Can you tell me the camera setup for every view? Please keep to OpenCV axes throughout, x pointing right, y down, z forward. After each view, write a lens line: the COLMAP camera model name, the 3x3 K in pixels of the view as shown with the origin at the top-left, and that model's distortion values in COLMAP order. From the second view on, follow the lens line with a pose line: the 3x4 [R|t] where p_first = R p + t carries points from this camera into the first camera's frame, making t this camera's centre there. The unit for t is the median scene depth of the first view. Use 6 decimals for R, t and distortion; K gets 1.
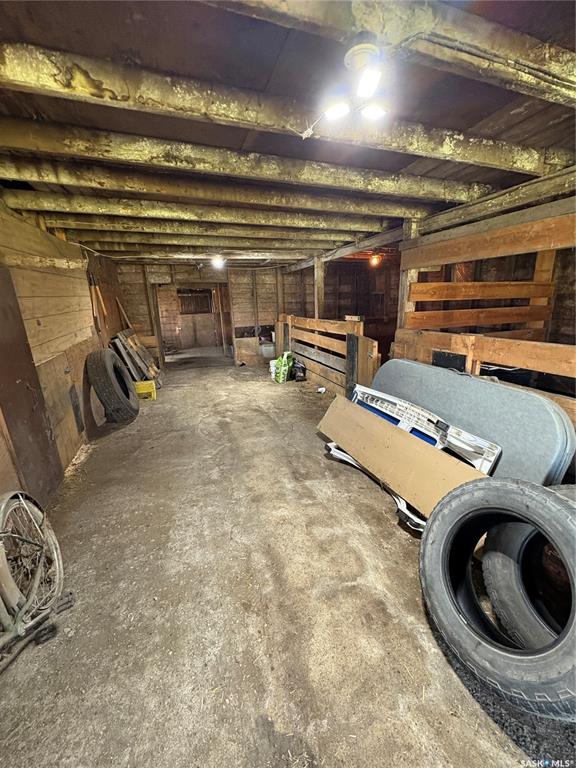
lens RADIAL K [[308.3, 0, 290.1], [0, 308.3, 384.8], [0, 0, 1]] dist [-0.000912, -0.000003]
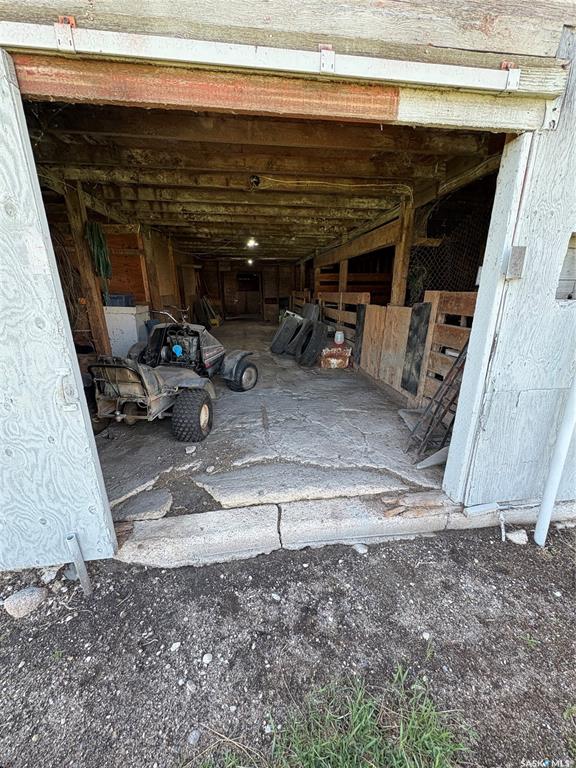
lens RADIAL K [[308.3, 0, 287.8], [0, 308.3, 383.5], [0, 0, 1]] dist [-0.000912, -0.000003]
pose [[0.978000, 0.080169, -0.192585, 0.308524], [-0.073031, 0.996363, 0.043891, 0.200731], [0.195403, -0.028861, 0.980298, -0.657425]]
